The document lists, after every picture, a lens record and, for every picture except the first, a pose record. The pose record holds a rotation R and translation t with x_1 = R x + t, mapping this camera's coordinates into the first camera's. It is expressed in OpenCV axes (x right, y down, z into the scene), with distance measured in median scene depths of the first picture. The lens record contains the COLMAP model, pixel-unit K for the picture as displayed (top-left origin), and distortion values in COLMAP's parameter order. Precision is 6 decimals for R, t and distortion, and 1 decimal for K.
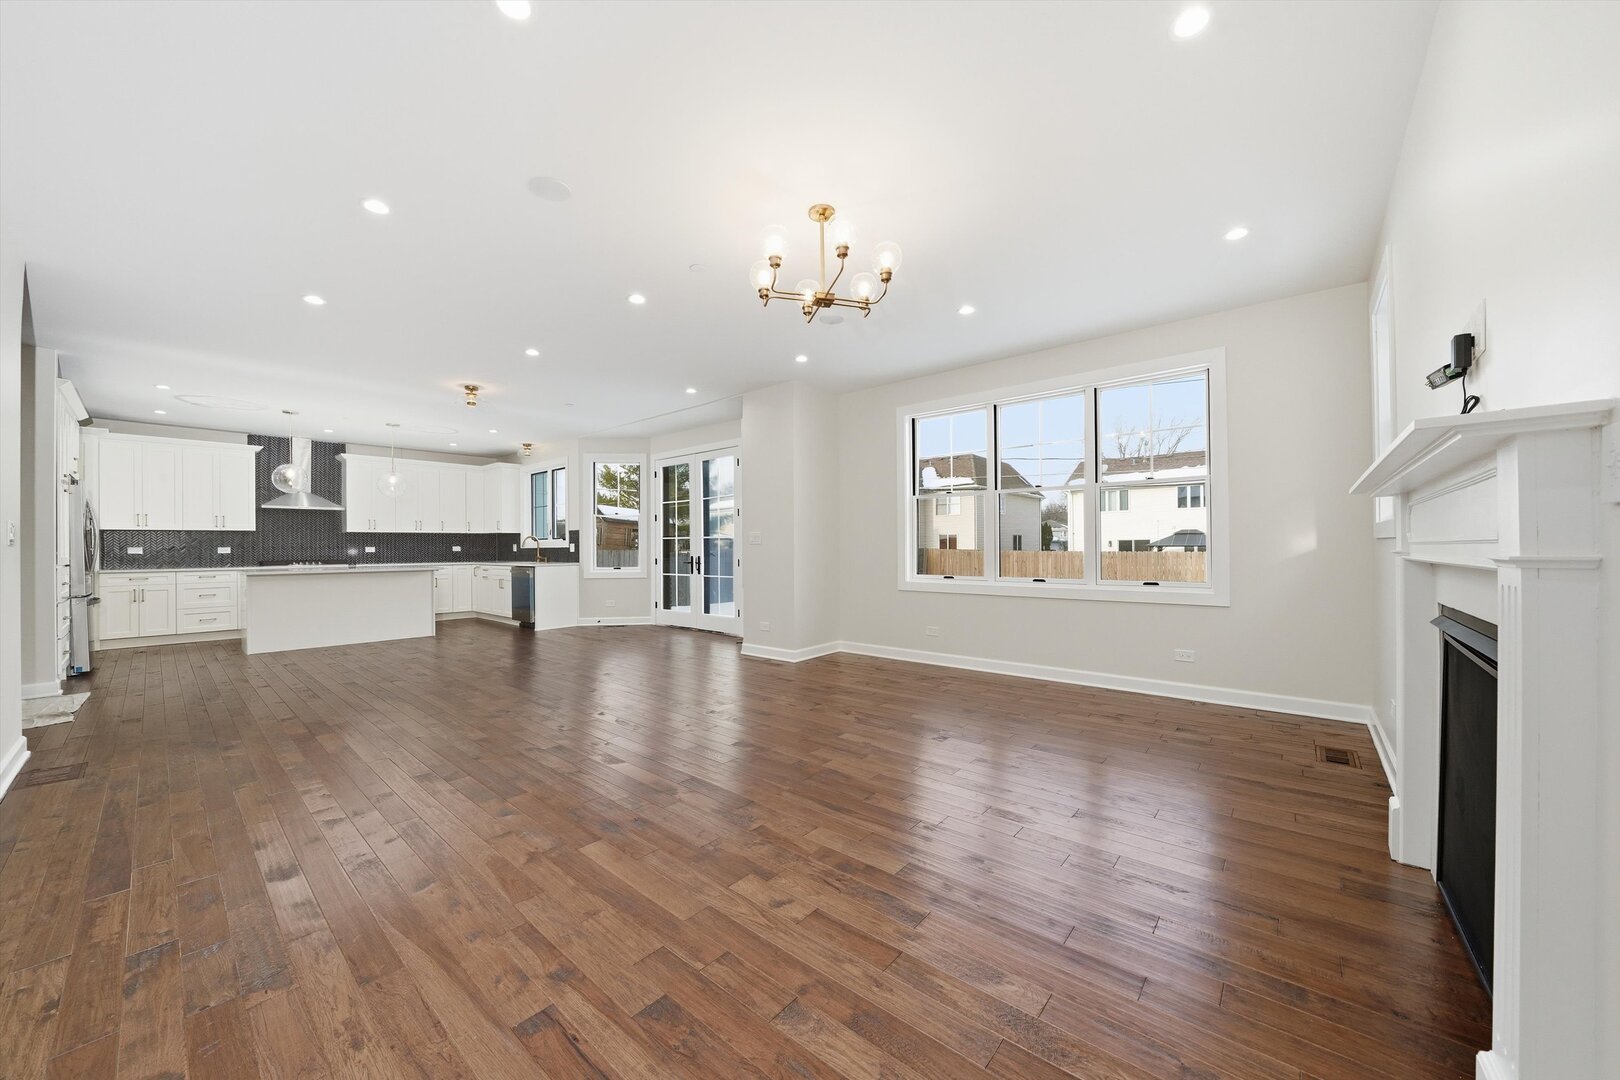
lens RADIAL K [[573.3, 0, 810.0], [0, 573.3, 540.0], [0, 0, 1]] dist [-0.007915, -0.000025]
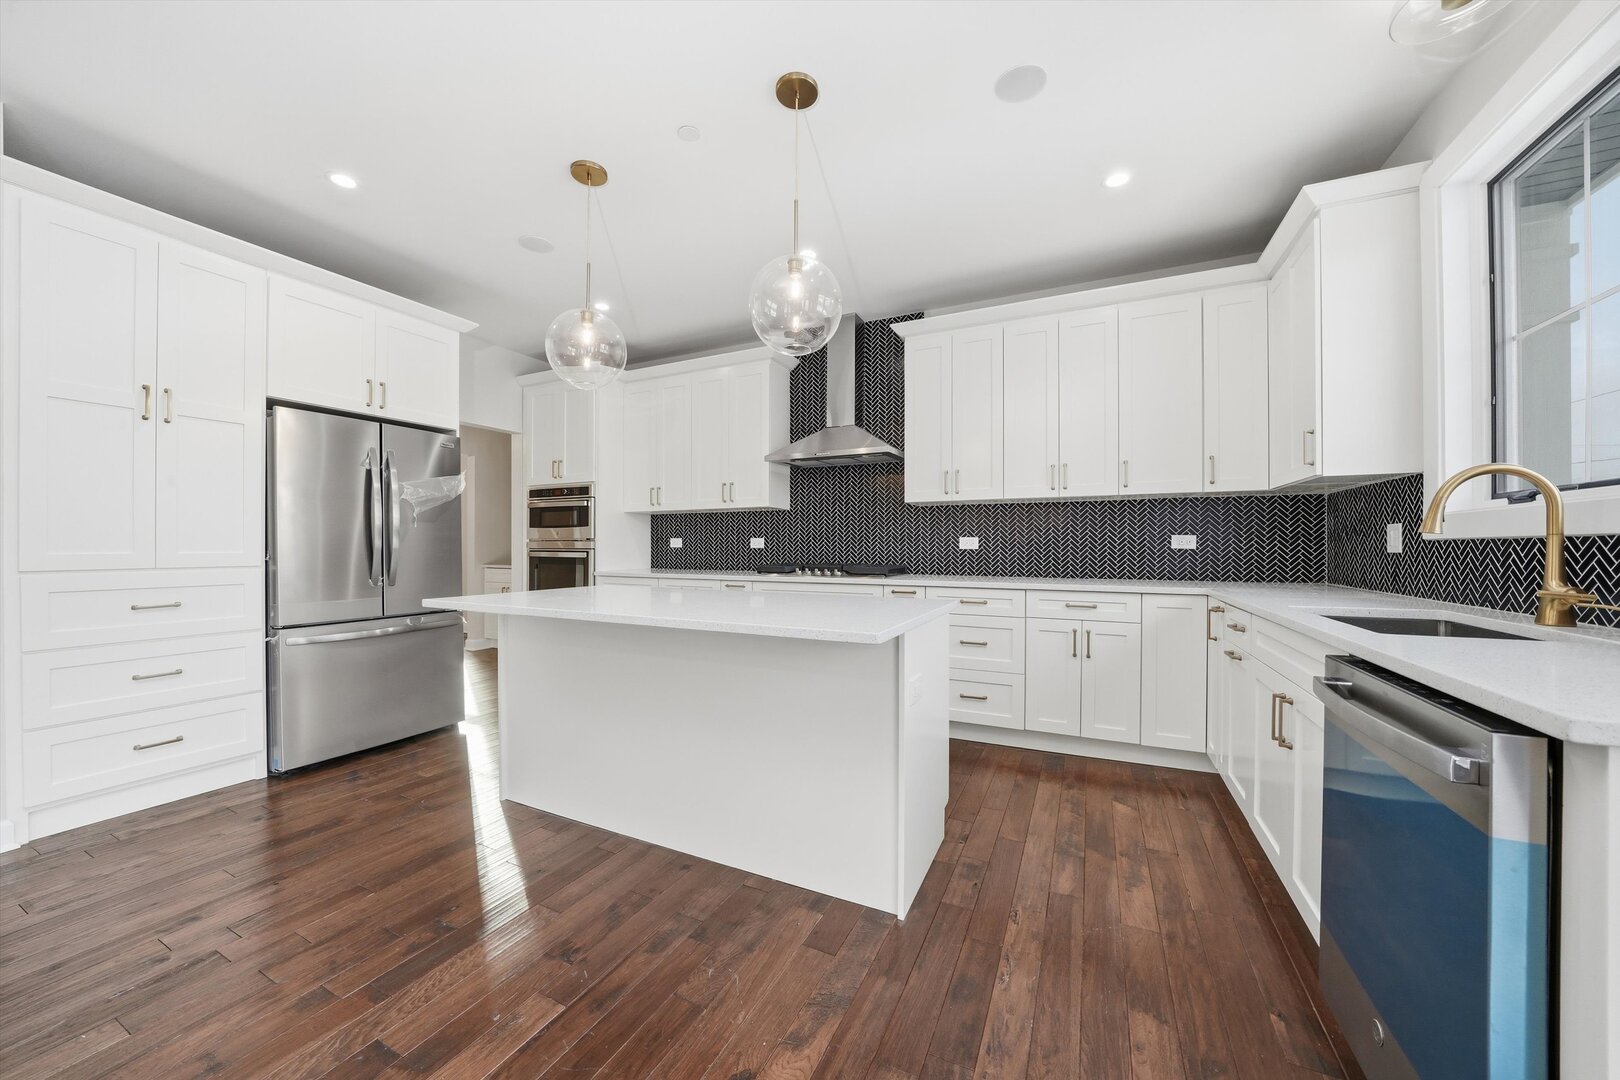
lens RADIAL K [[573.3, 0, 810.0], [0, 573.3, 540.0], [0, 0, 1]] dist [-0.007915, -0.000025]
pose [[0.251046, -0.005759, -0.967958, -0.398810], [0.007243, 0.999965, -0.004071, 0.015545], [0.967948, -0.005989, 0.251079, 0.808449]]
